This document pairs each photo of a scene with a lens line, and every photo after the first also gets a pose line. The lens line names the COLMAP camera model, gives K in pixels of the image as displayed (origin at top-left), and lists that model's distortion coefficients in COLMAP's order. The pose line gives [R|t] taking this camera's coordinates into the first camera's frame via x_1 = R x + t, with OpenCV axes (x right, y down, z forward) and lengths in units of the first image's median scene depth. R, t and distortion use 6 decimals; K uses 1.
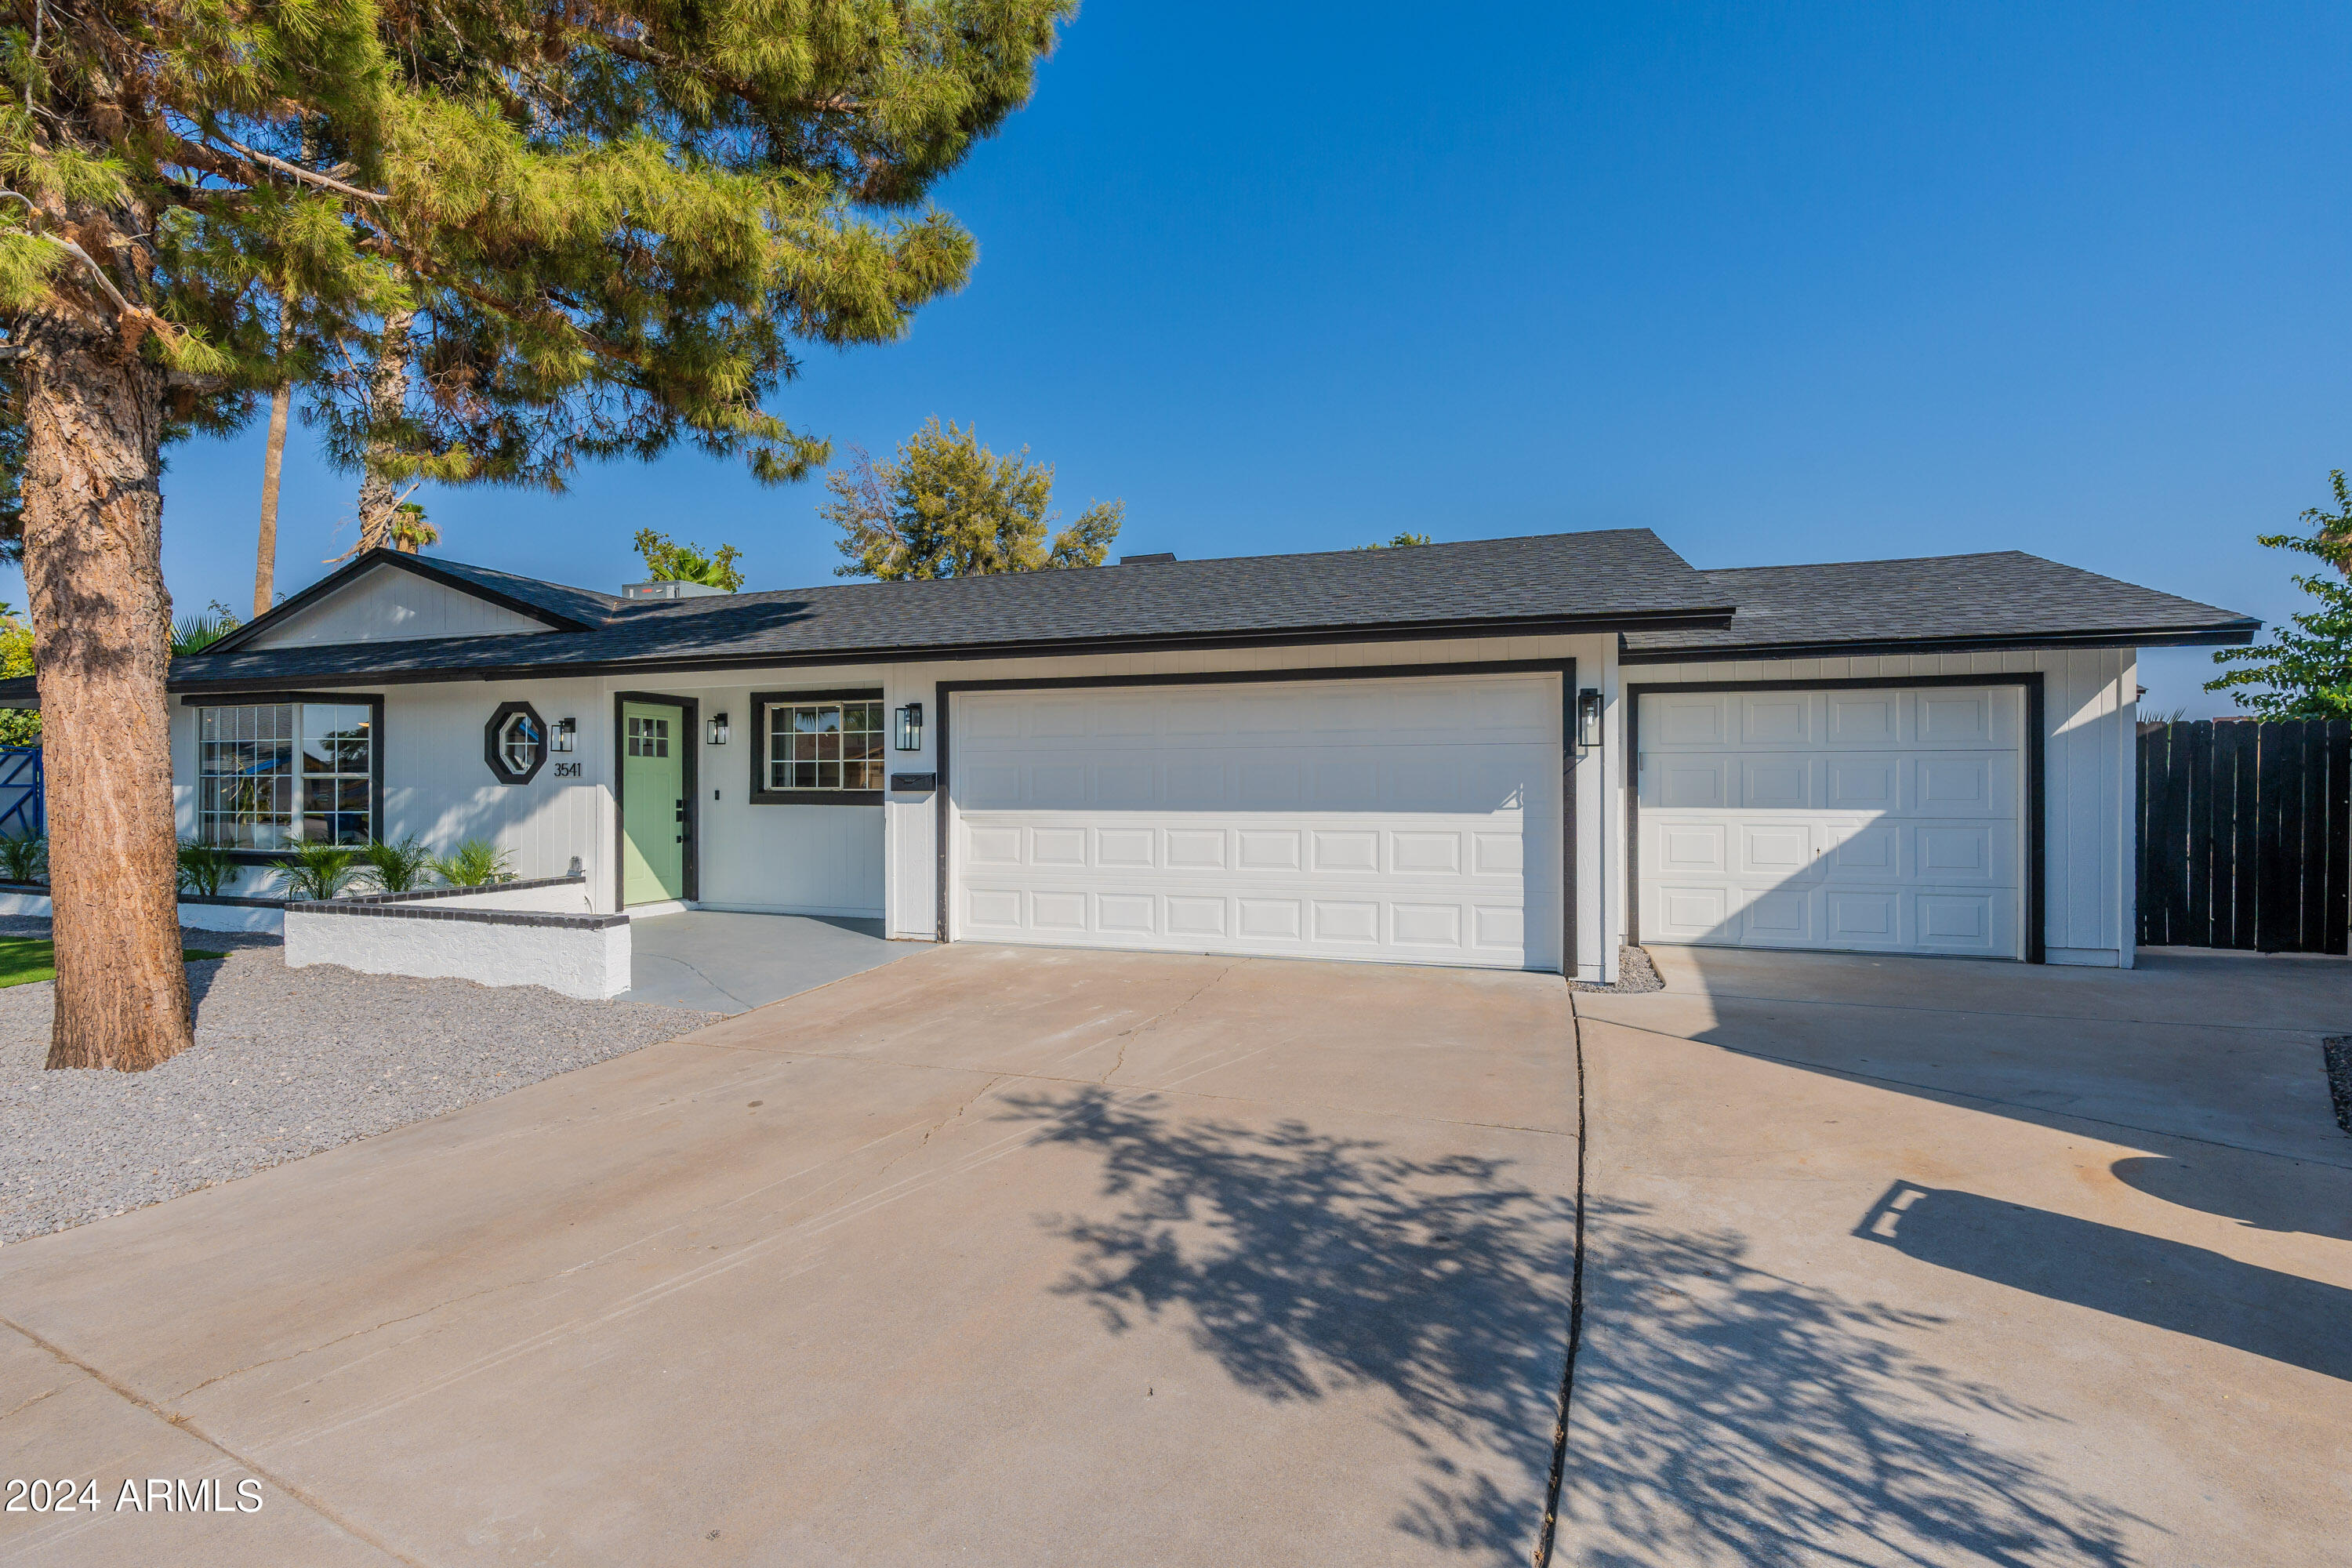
lens RADIAL K [[1034.0, 0, 1229.2], [0, 1034.0, 779.2], [0, 0, 1]] dist [-0.002814, 0.001363]
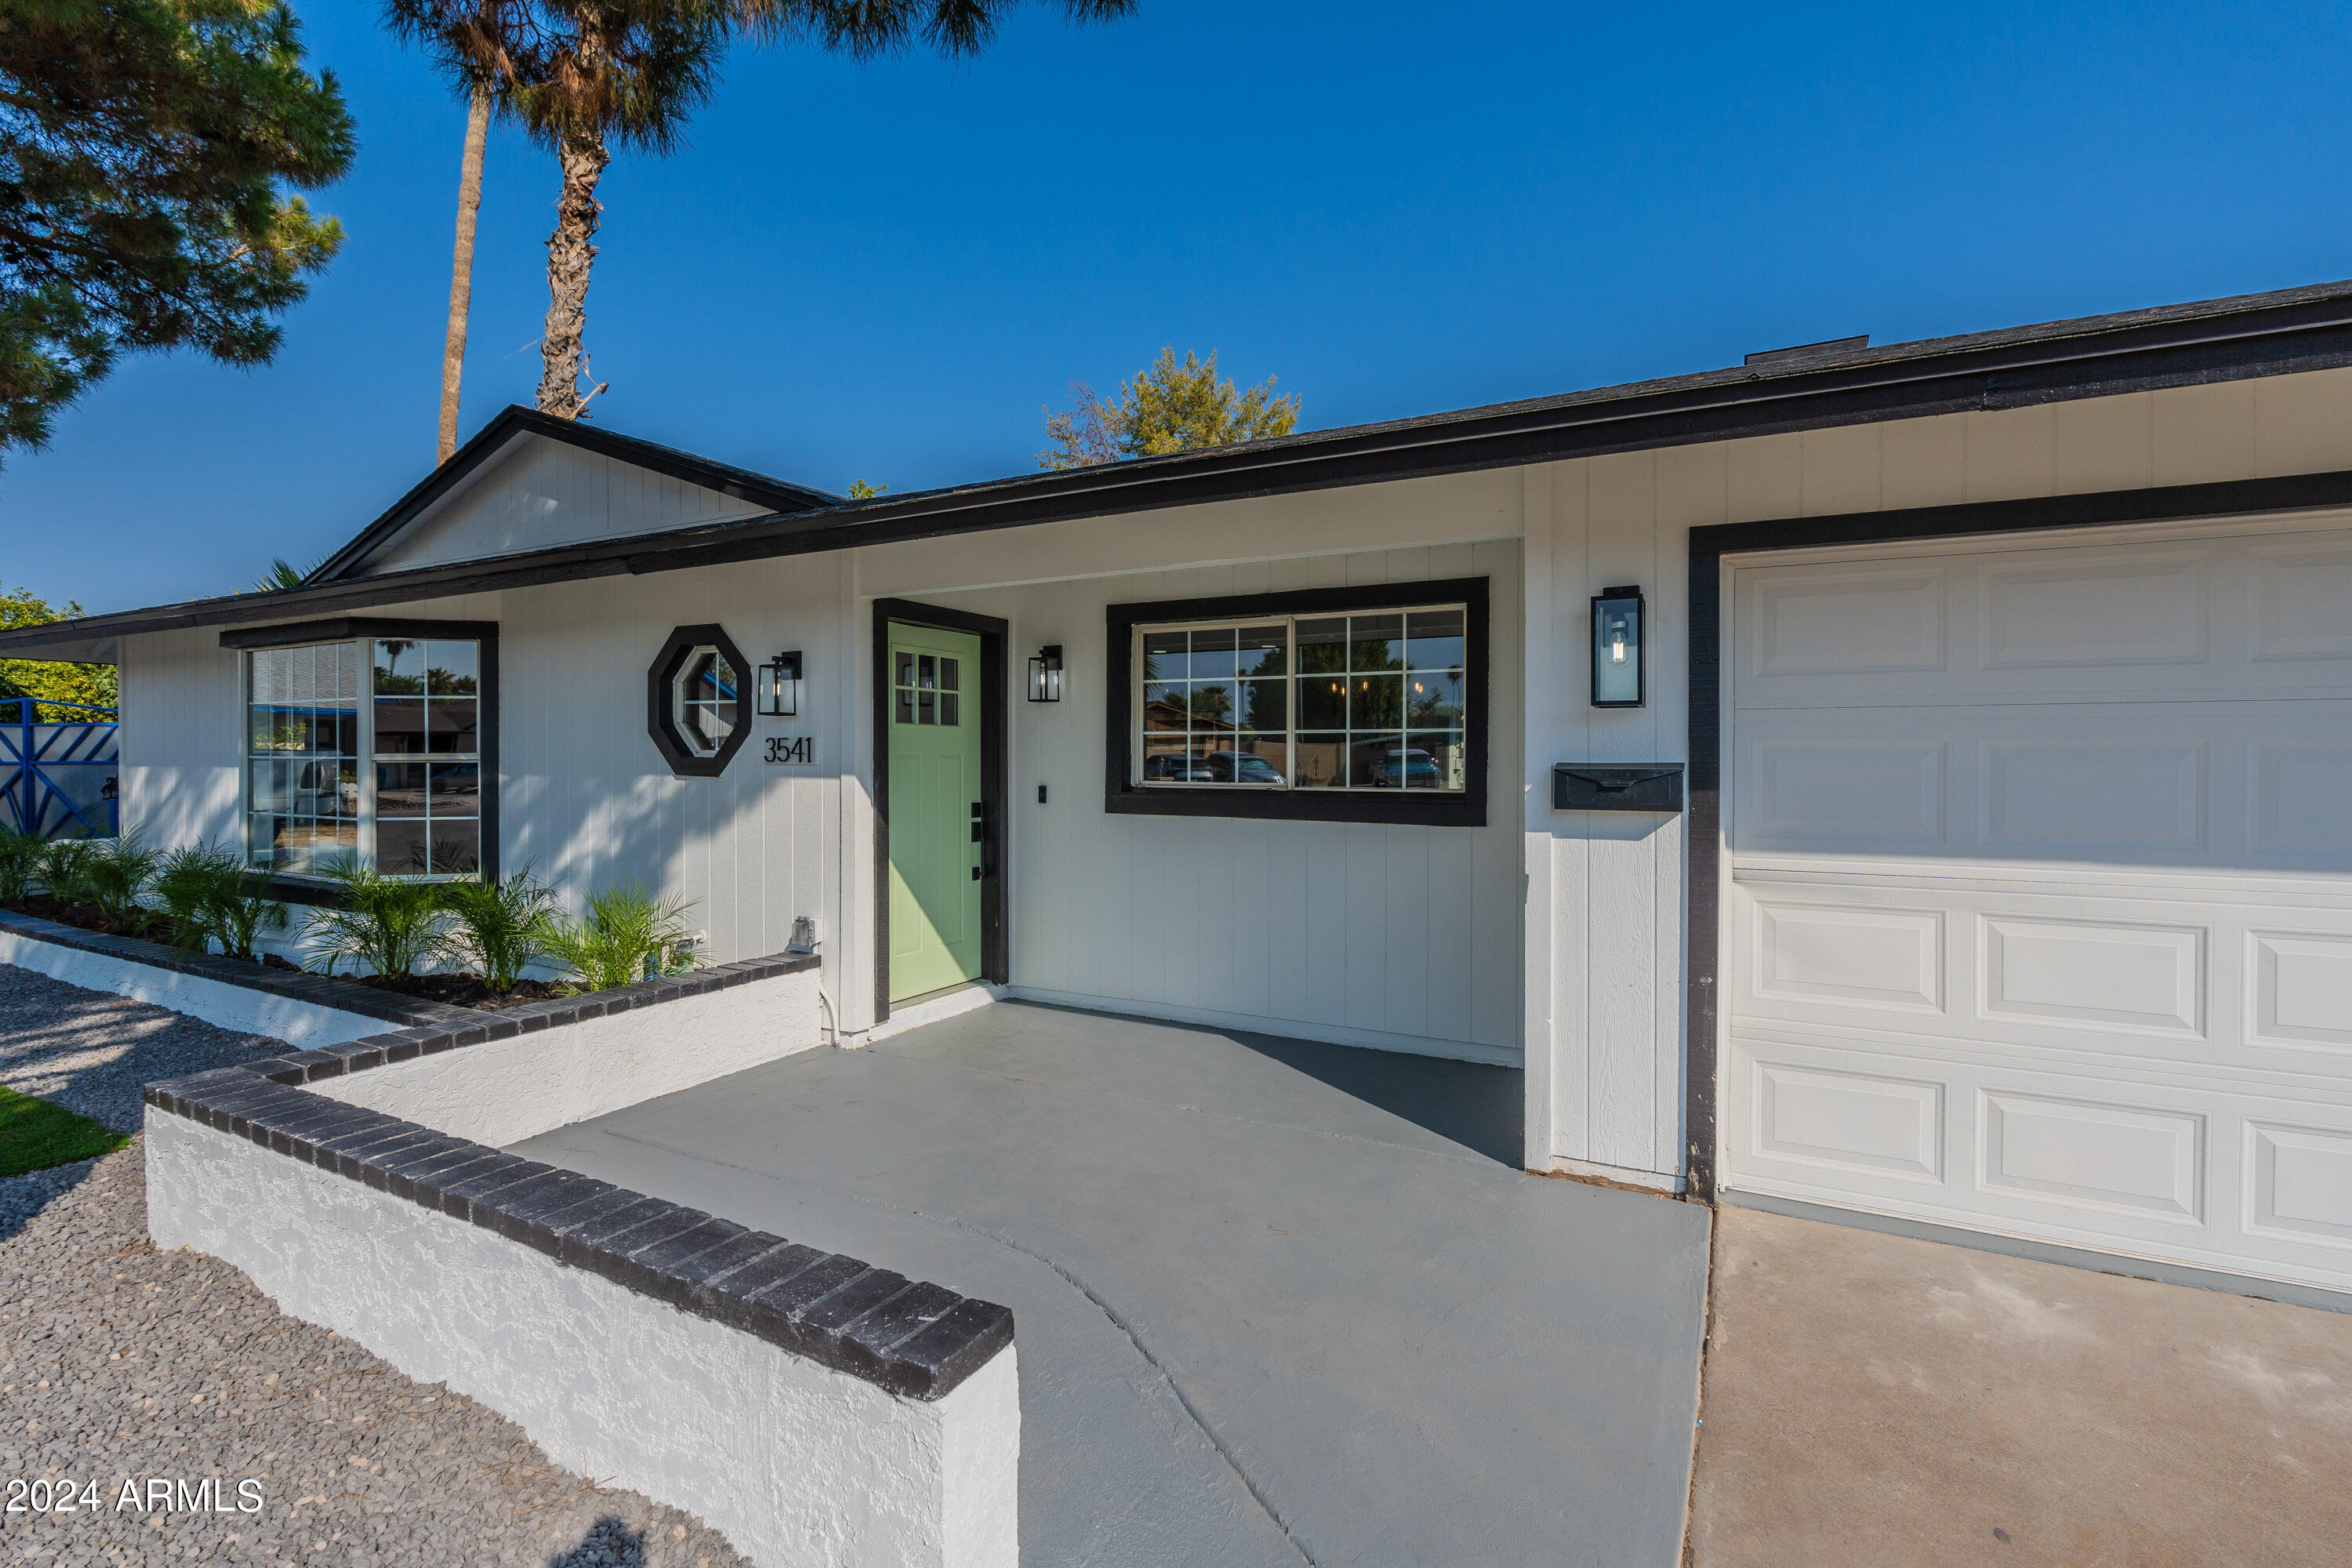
lens RADIAL K [[1034.0, 0, 1297.7], [0, 1034.0, 754.8], [0, 0, 1]] dist [-0.002814, 0.001363]
pose [[0.994373, 0.002556, -0.105908, -0.308578], [-0.002117, 0.999989, 0.004255, -0.008635], [0.105918, -0.004007, 0.994367, 0.476695]]
